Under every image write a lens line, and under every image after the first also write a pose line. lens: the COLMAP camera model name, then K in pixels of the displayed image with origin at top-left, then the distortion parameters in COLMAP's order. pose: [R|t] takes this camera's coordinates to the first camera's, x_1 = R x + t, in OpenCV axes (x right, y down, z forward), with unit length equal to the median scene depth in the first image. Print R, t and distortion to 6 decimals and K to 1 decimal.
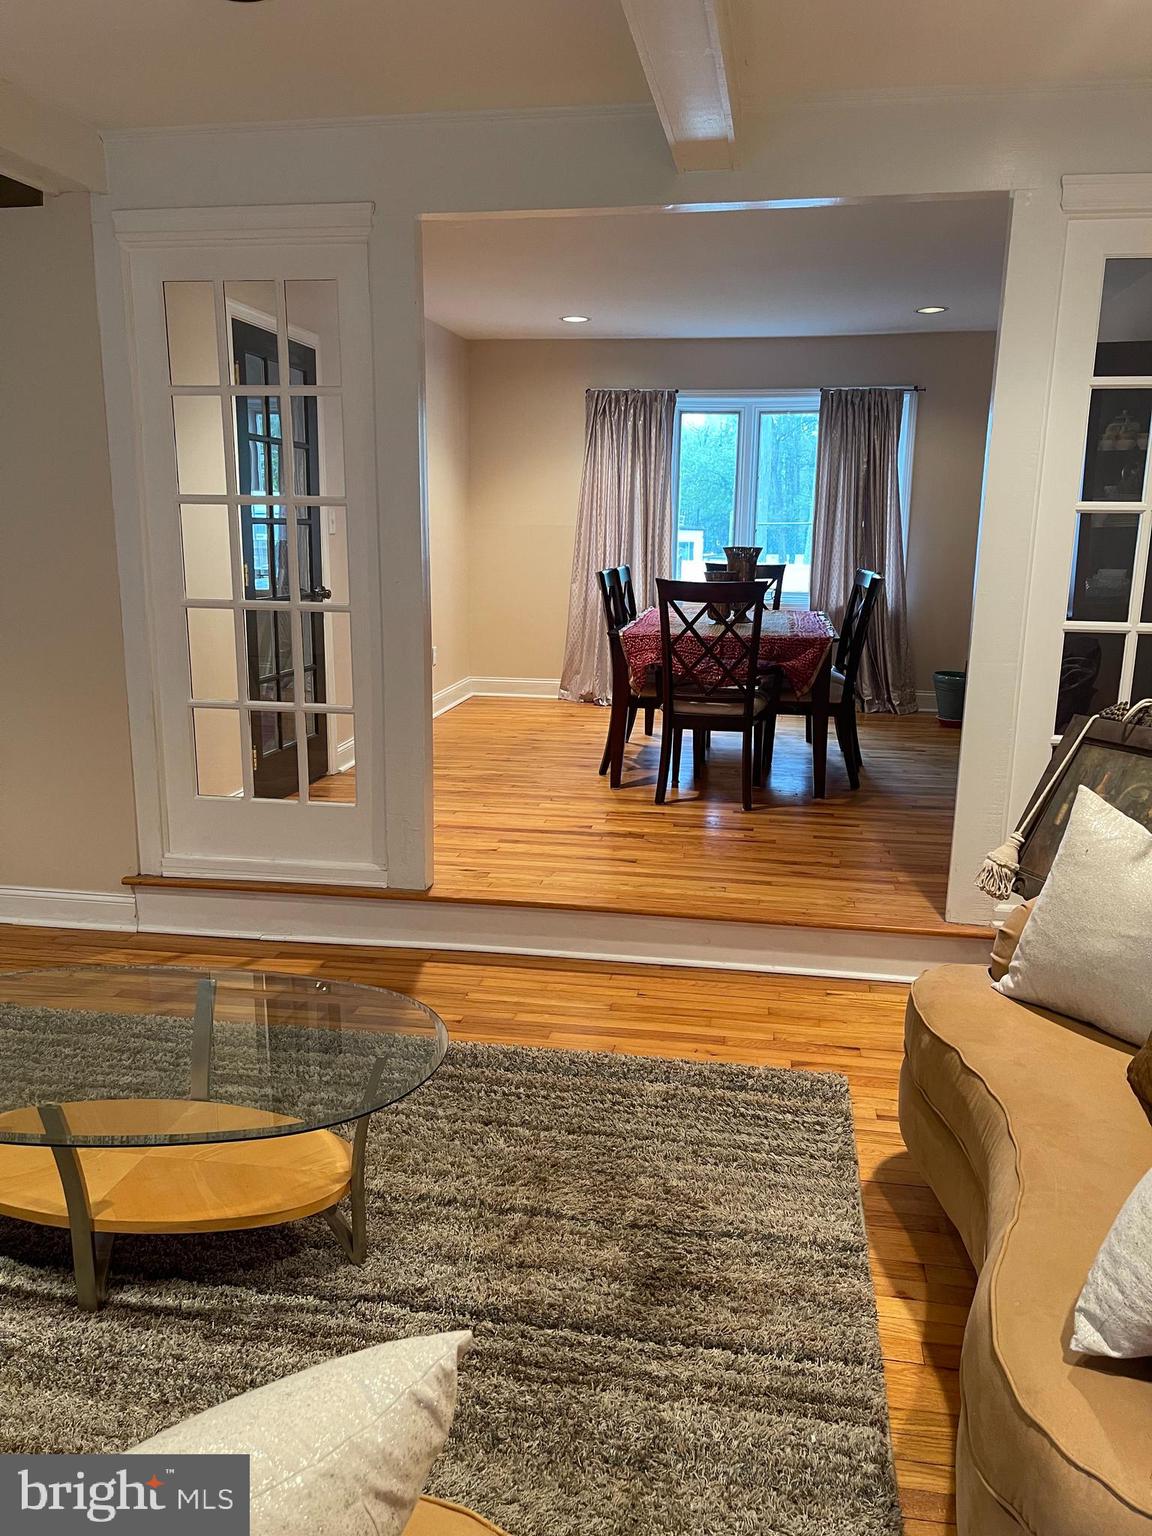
lens RADIAL K [[1145.2, 0, 596.2], [0, 1145.2, 793.0], [0, 0, 1]] dist [0.070511, -0.085240]
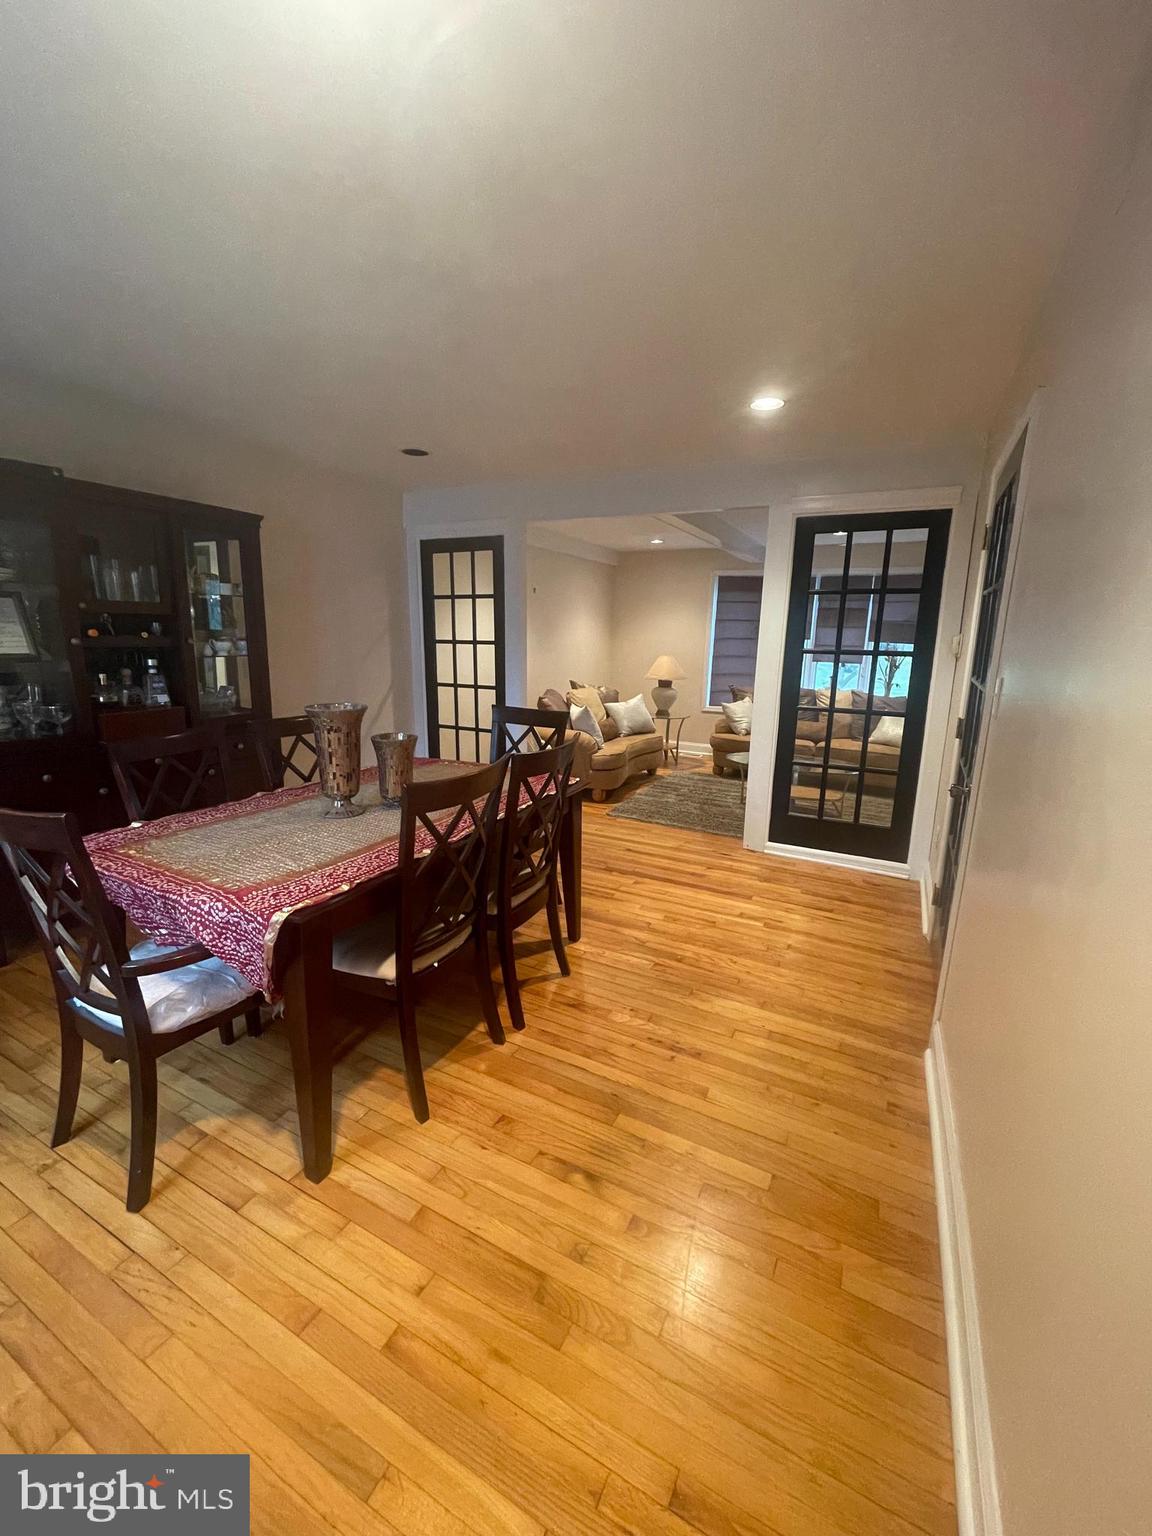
lens RADIAL K [[616.4, 0, 571.9], [0, 616.4, 762.5], [0, 0, 1]] dist [-0.000979, -0.000156]
pose [[-0.949217, -0.093552, 0.300390, -0.140812], [0.038721, 0.912773, 0.406627, -0.401655], [-0.312229, 0.397608, -0.862798, 1.611625]]
